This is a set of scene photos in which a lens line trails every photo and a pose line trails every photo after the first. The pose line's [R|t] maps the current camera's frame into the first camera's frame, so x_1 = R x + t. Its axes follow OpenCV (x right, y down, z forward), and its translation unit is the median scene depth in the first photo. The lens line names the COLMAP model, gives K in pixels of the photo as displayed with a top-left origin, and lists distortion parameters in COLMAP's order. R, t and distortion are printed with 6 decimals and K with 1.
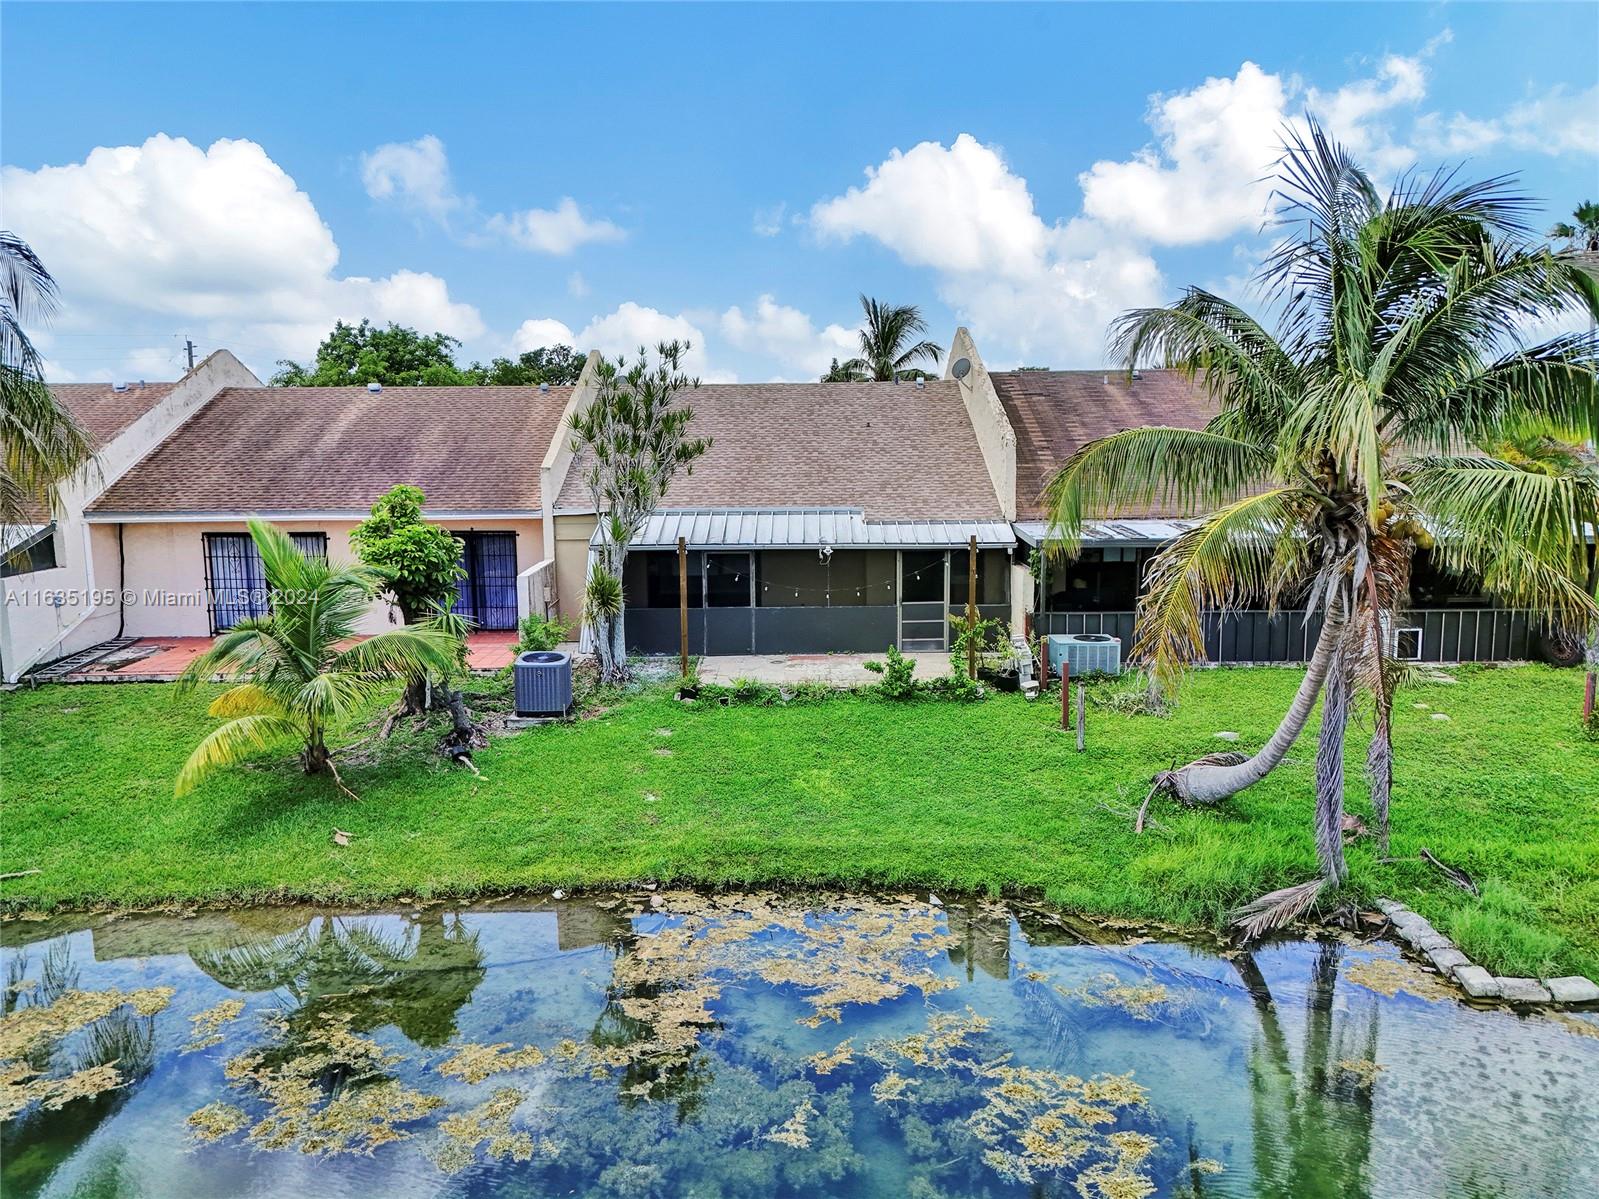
lens RADIAL K [[1126.6, 0, 793.7], [0, 1126.6, 603.9], [0, 0, 1]] dist [0.004819, 0.002122]
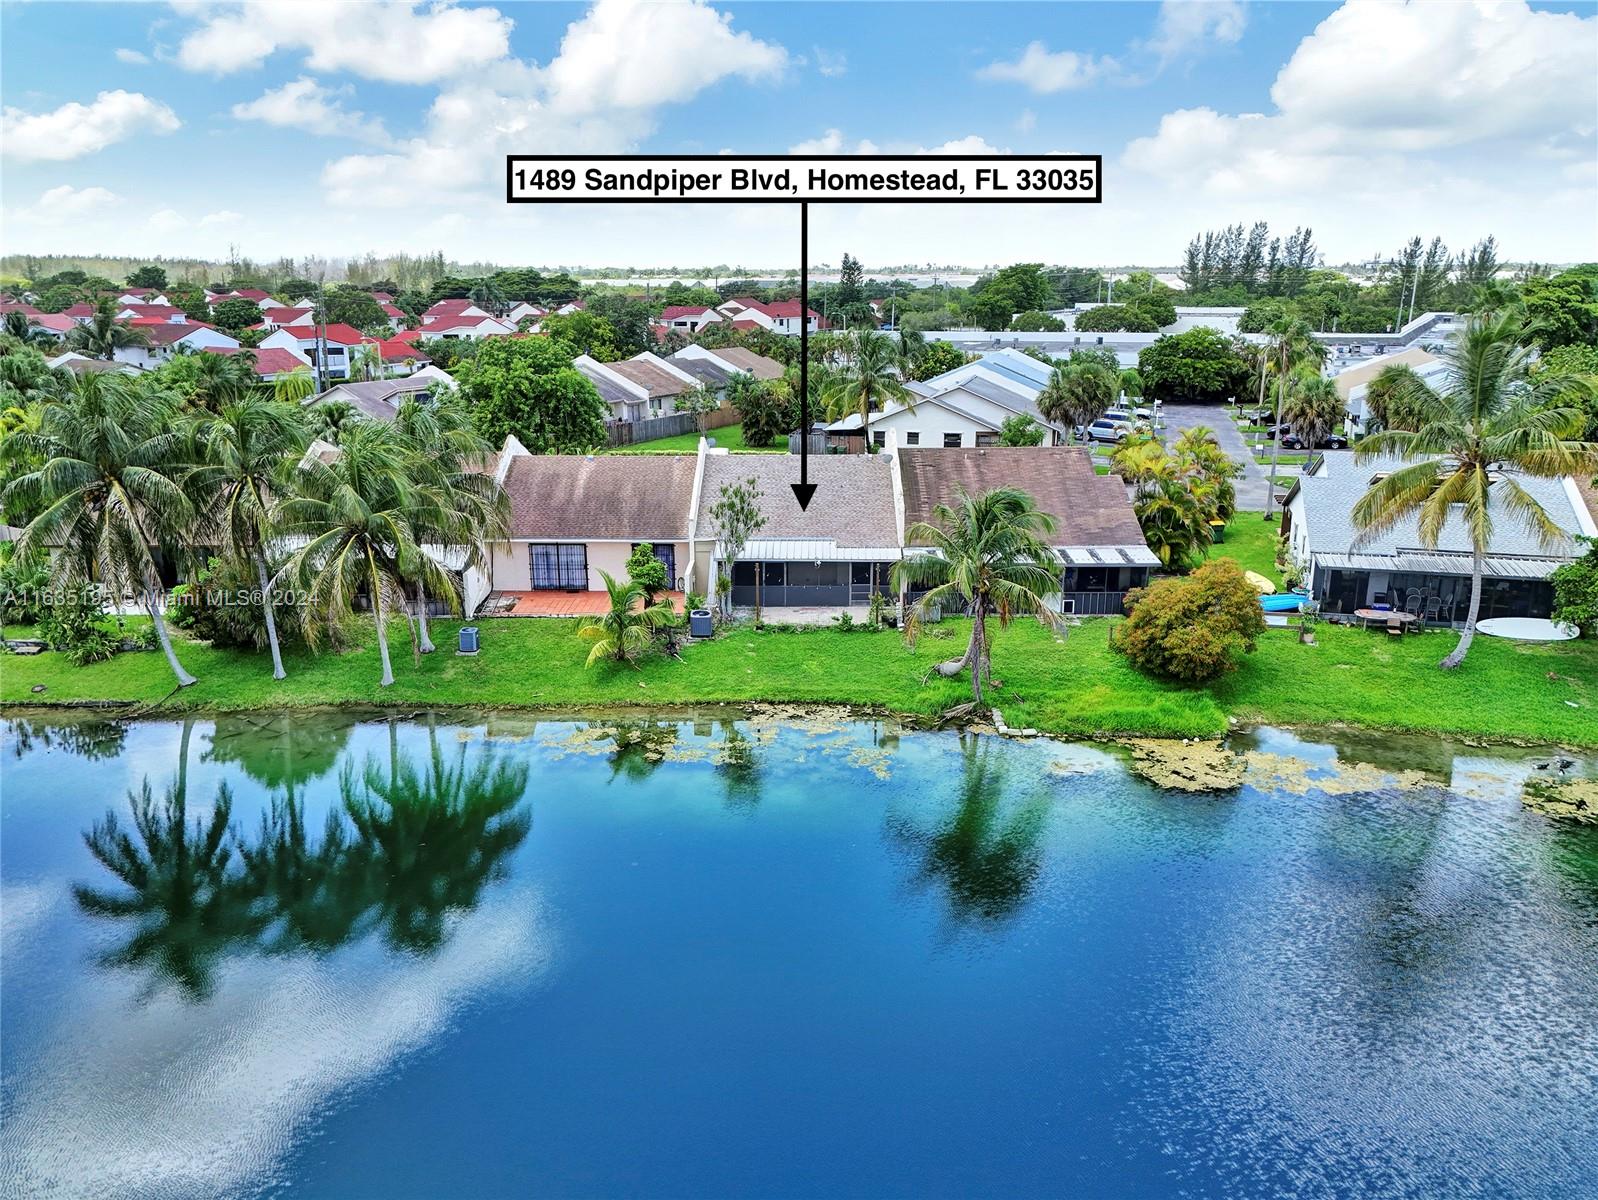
lens RADIAL K [[1125.9, 0, 801.3], [0, 1125.9, 597.5], [0, 0, 1]] dist [0.004819, 0.002122]
pose [[0.999932, 0.011176, -0.003325, 0.004905], [-0.010671, 0.992061, 0.125307, -0.375731], [0.004699, -0.125263, 0.992112, -1.814425]]
